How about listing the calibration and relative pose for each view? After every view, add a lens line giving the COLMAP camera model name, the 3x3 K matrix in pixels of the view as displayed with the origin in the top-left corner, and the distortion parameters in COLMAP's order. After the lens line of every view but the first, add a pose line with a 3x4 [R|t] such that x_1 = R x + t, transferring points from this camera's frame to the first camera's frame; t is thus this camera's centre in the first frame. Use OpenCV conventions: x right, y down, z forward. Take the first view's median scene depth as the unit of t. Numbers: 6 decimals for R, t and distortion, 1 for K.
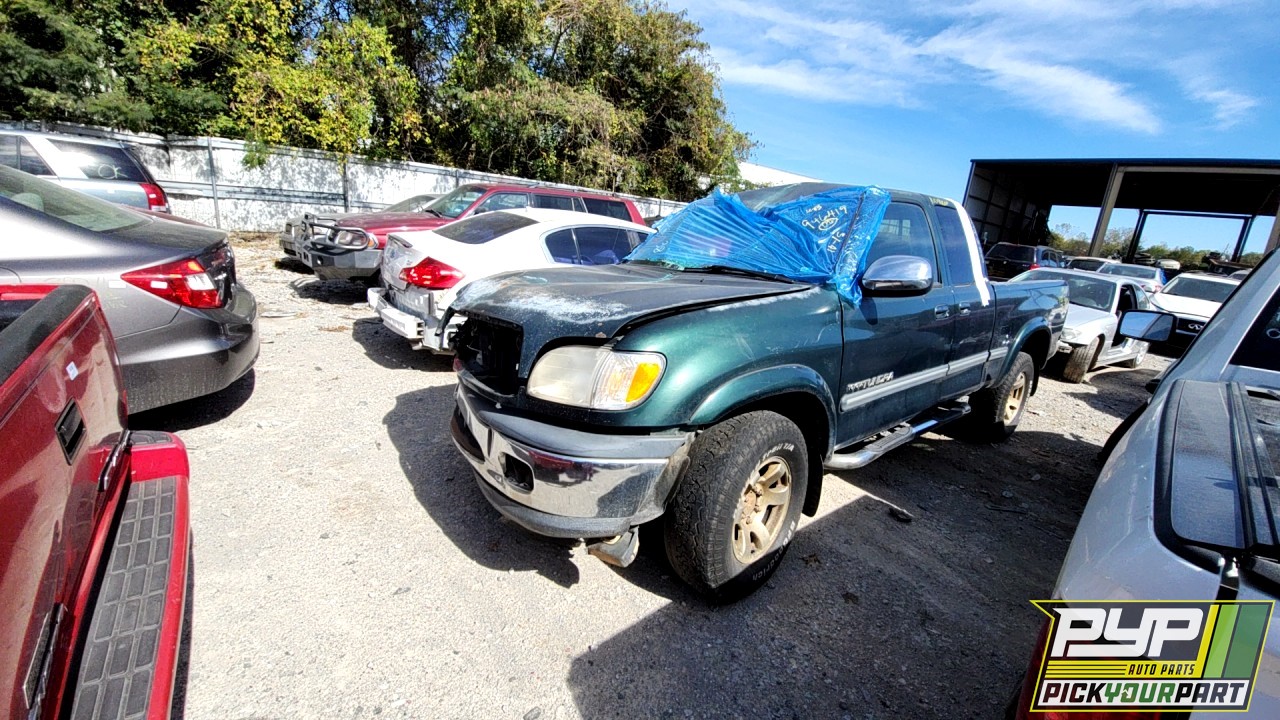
lens RADIAL K [[516.5, 0, 643.6], [0, 516.5, 342.9], [0, 0, 1]] dist [-0.001709, -0.009678]
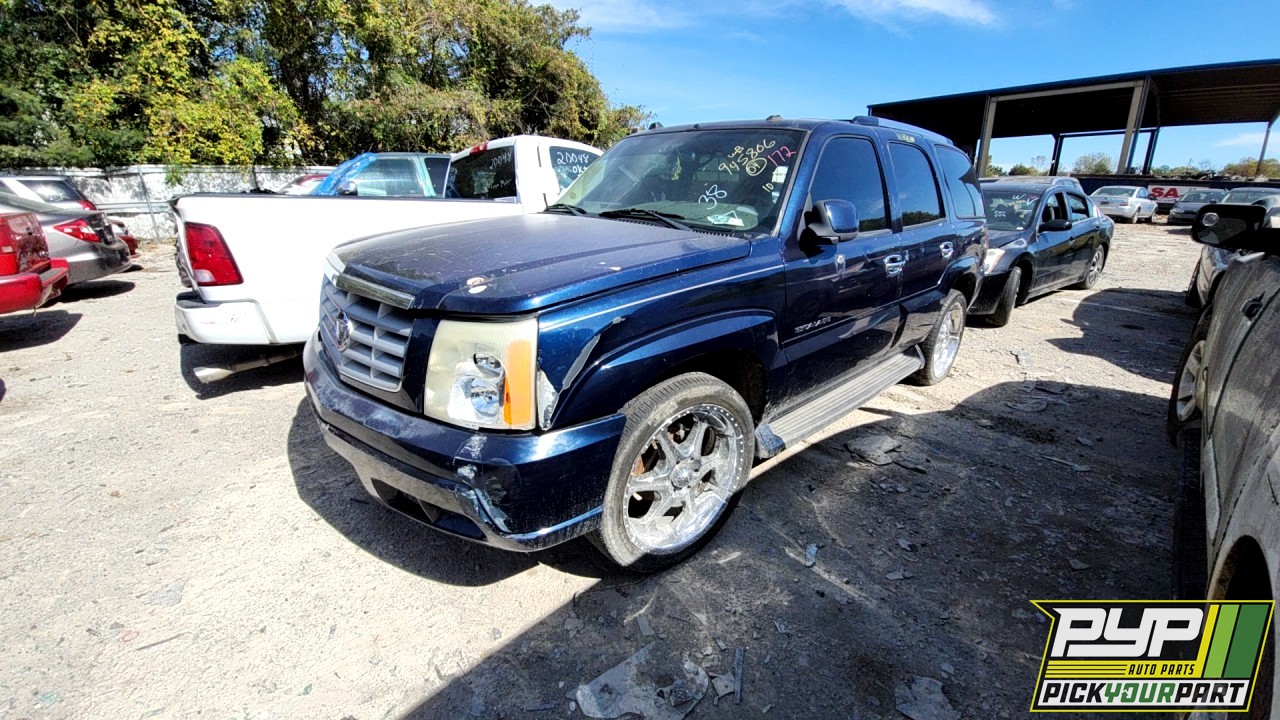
lens RADIAL K [[530.7, 0, 675.5], [0, 530.7, 357.6], [0, 0, 1]] dist [0.001014, -0.012422]
pose [[0.993312, -0.114973, 0.010642, 0.419611], [0.114190, 0.991821, 0.057032, 0.154788], [-0.017113, -0.055435, 0.998316, -0.354829]]
